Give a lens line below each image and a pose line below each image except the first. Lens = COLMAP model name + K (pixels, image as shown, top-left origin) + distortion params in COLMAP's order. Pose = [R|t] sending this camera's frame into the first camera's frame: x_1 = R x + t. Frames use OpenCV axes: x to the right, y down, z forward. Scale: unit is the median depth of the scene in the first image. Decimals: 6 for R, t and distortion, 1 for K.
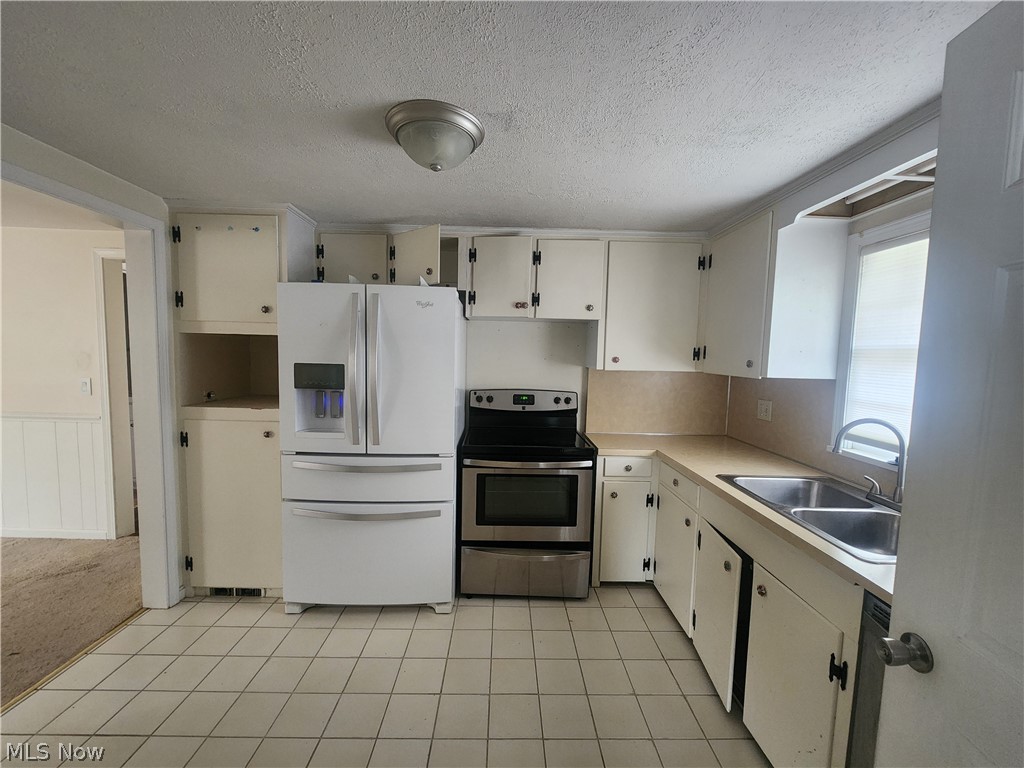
lens RADIAL K [[417.9, 0, 512.5], [0, 417.9, 386.9], [0, 0, 1]] dist [-0.001113, 0.000005]
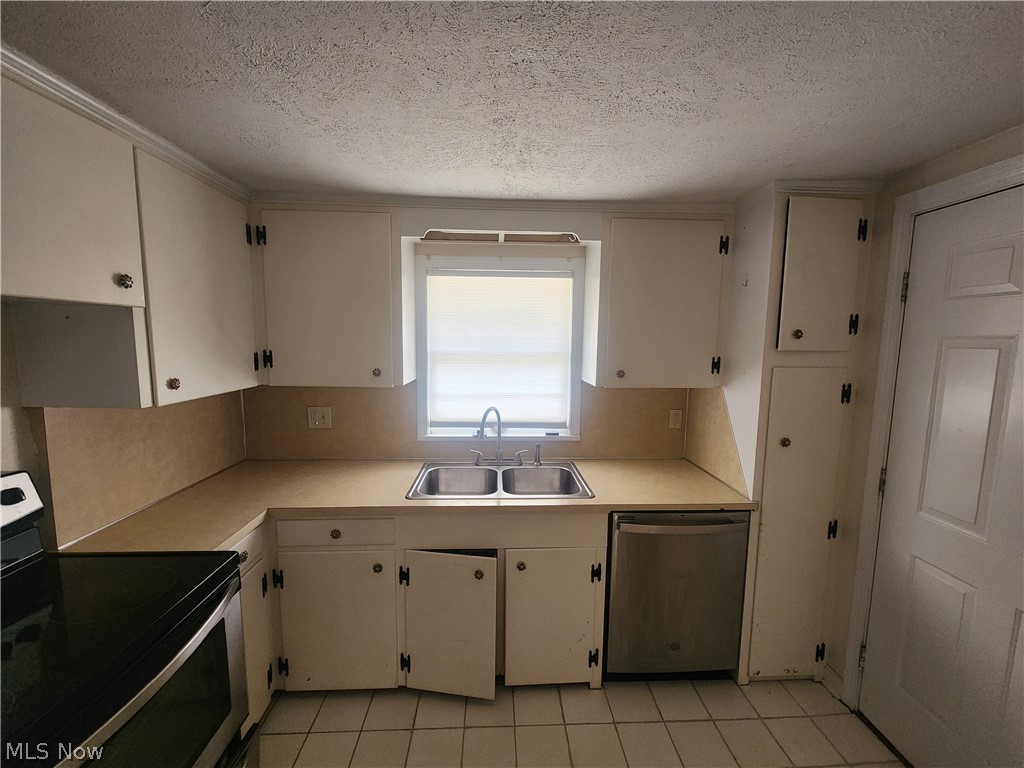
lens RADIAL K [[417.9, 0, 513.3], [0, 417.9, 382.6], [0, 0, 1]] dist [-0.001113, 0.000005]
pose [[-0.020911, -0.126422, 0.991756, -0.306731], [0.069677, 0.989377, 0.127587, -0.108991], [-0.997350, 0.071770, -0.011880, 0.593553]]
